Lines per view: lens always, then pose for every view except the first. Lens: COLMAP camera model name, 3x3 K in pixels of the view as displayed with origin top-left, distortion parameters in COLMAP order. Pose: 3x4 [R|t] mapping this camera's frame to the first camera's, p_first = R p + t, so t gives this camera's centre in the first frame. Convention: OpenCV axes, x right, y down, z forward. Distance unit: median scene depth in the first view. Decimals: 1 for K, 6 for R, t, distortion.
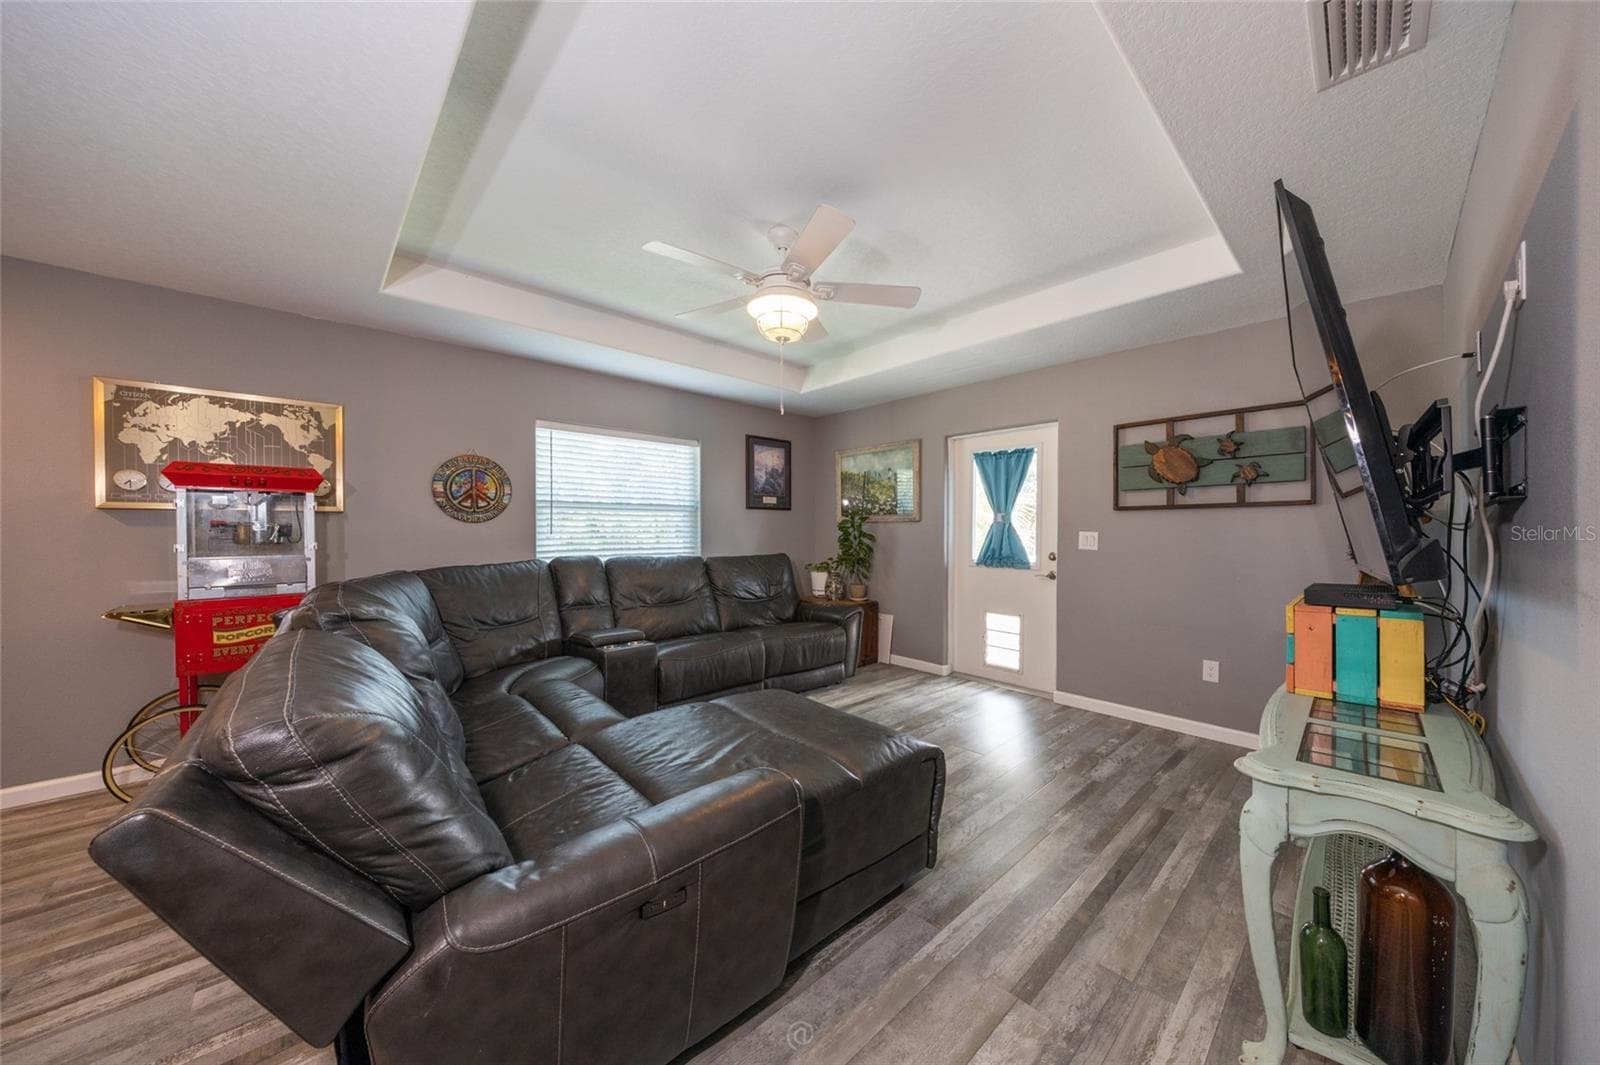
lens RADIAL K [[525.0, 0, 800.0], [0, 525.0, 532.5], [0, 0, 1]] dist [0.000765, 0.000003]
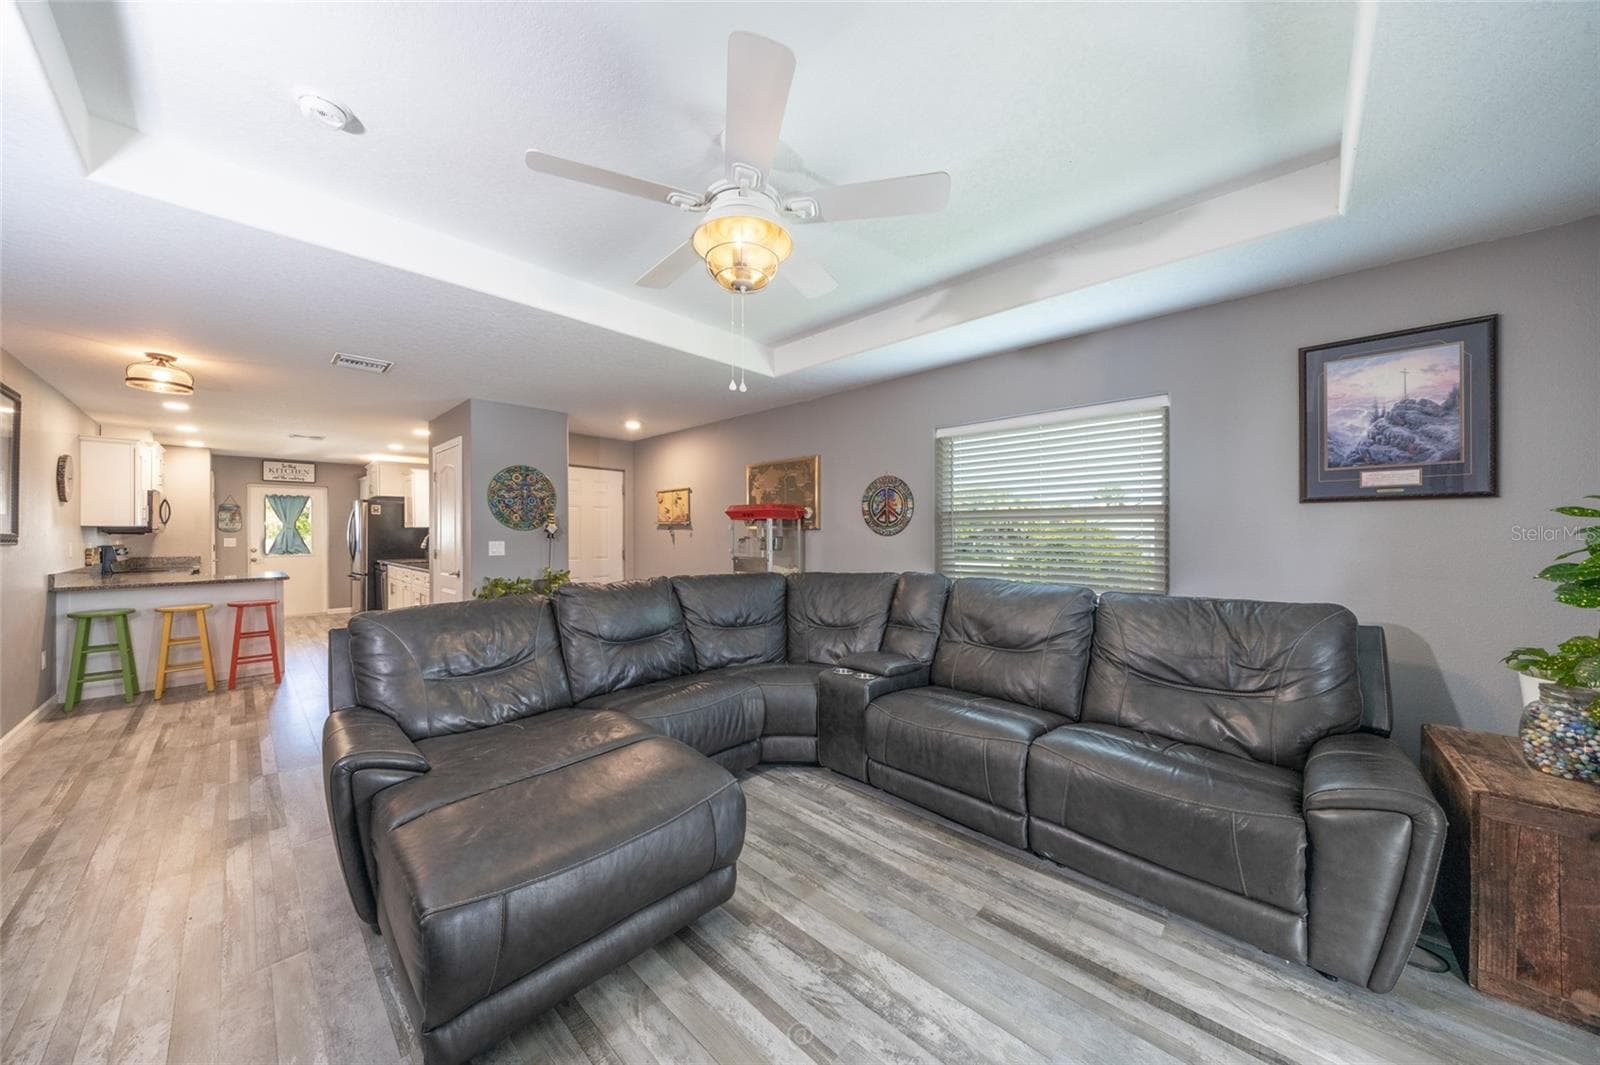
lens RADIAL K [[525.0, 0, 800.0], [0, 525.0, 532.5], [0, 0, 1]] dist [0.000765, 0.000003]
pose [[0.083623, -0.007113, -0.996472, 0.455178], [-0.007135, 0.999945, -0.007737, -0.014861], [0.996472, 0.007757, 0.083568, 0.677413]]
